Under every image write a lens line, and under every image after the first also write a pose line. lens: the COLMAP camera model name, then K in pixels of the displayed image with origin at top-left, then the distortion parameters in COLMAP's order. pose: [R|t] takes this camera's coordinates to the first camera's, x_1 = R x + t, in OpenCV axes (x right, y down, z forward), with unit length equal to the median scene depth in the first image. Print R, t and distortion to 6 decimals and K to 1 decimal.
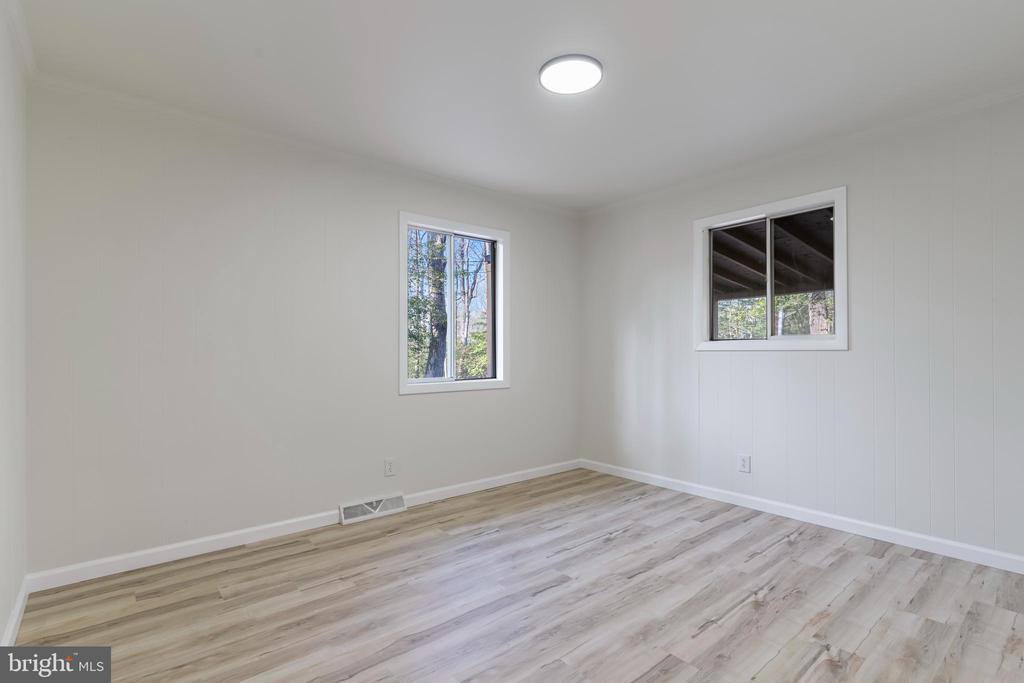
lens RADIAL K [[495.5, 0, 511.0], [0, 495.5, 343.5], [0, 0, 1]] dist [0.001096, 0.000146]
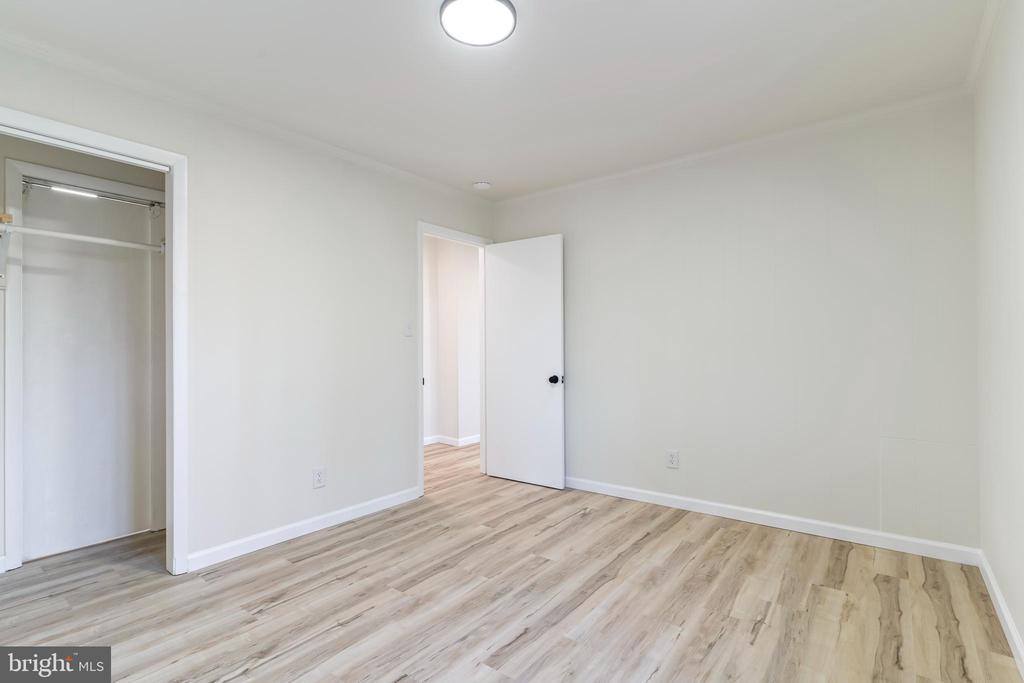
lens RADIAL K [[495.5, 0, 516.6], [0, 495.5, 341.2], [0, 0, 1]] dist [0.001096, 0.000146]
pose [[-0.974519, 0.009692, -0.224093, 0.267267], [0.013774, 0.999766, -0.016658, 0.015871], [0.223880, -0.019320, -0.974425, 1.953177]]
